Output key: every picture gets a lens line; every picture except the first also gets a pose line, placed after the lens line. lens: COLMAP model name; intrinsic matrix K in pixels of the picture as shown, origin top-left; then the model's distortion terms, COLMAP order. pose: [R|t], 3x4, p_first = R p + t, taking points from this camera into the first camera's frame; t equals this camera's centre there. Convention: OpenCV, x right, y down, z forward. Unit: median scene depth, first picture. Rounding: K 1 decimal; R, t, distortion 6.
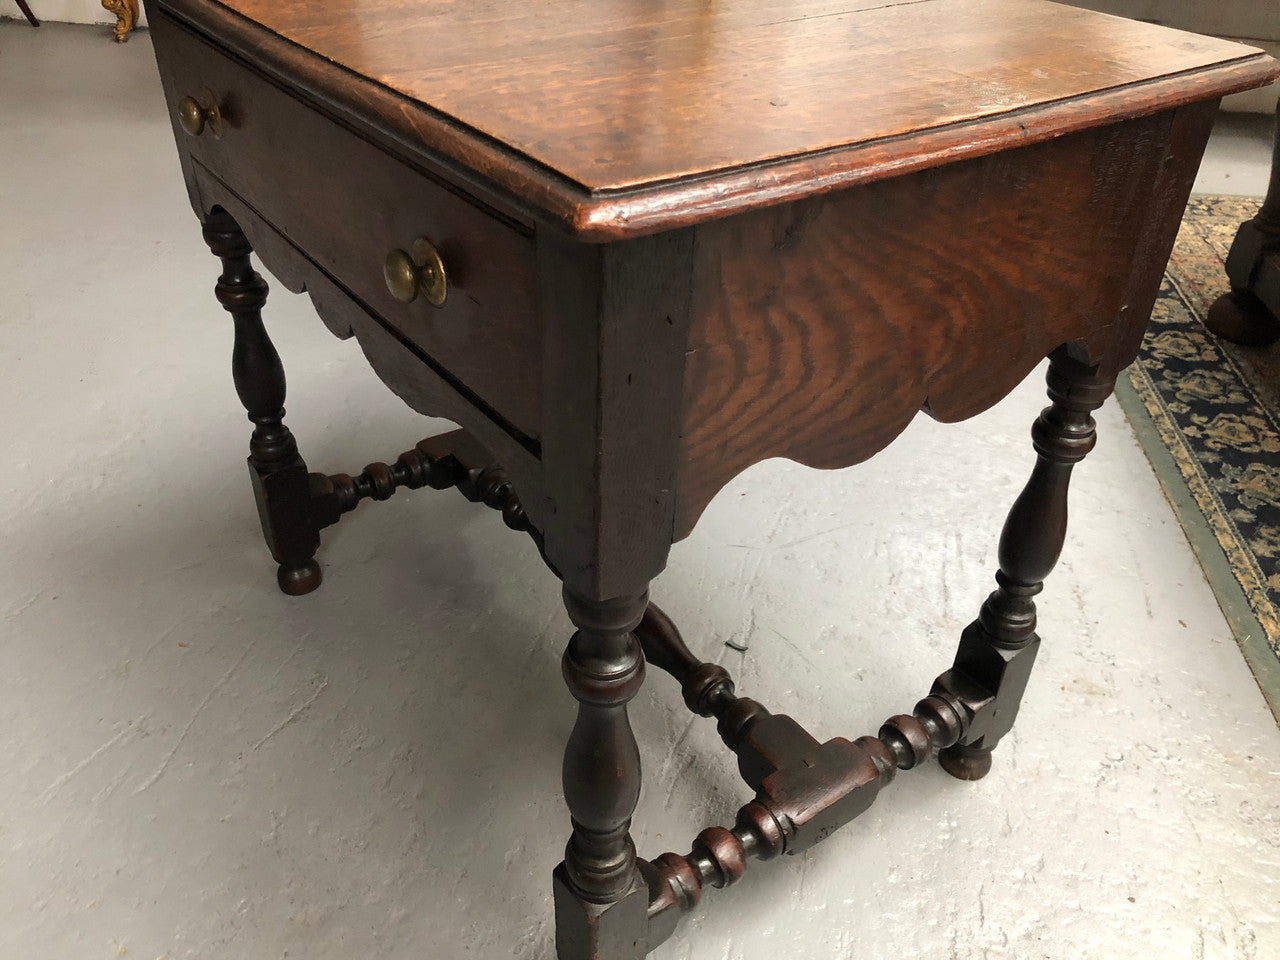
lens RADIAL K [[1063.9, 0, 636.9], [0, 1063.9, 471.7], [0, 0, 1]] dist [0.017437, -0.003150]
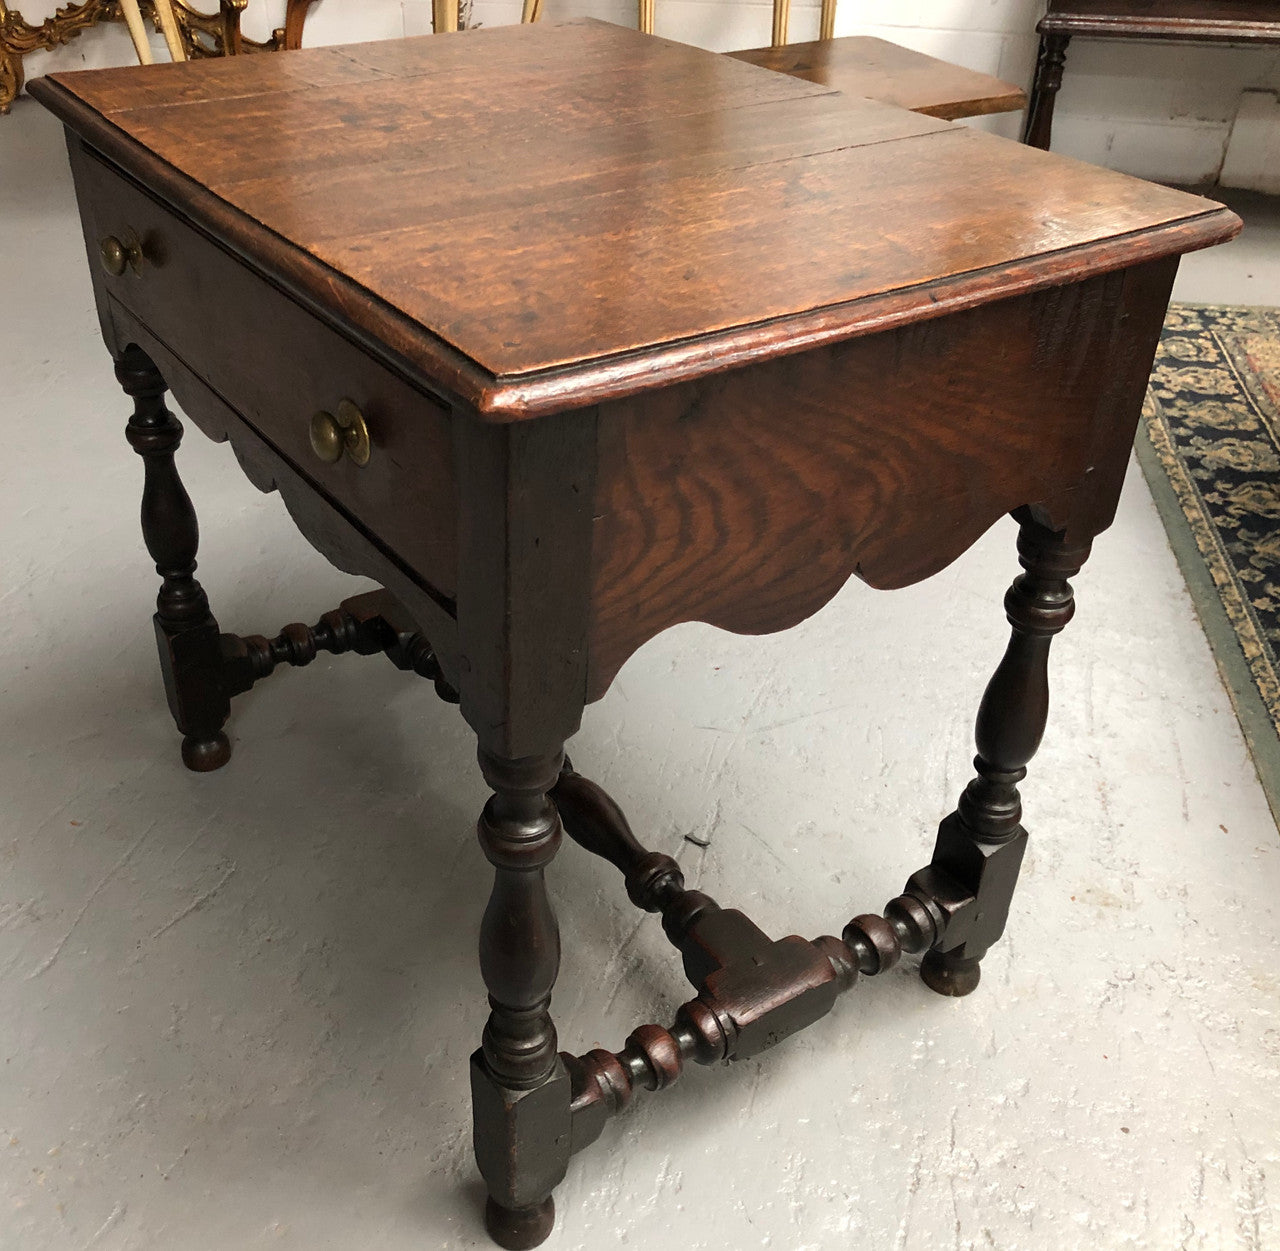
lens RADIAL K [[1387.6, 0, 548.9], [0, 1387.6, 603.2], [0, 0, 1]] dist [0.034778, 0.000000]
pose [[0.998185, 0.016780, -0.057830, 0.046837], [-0.018497, 0.999400, -0.029292, 0.006583], [0.057304, 0.030308, 0.997897, -0.202559]]
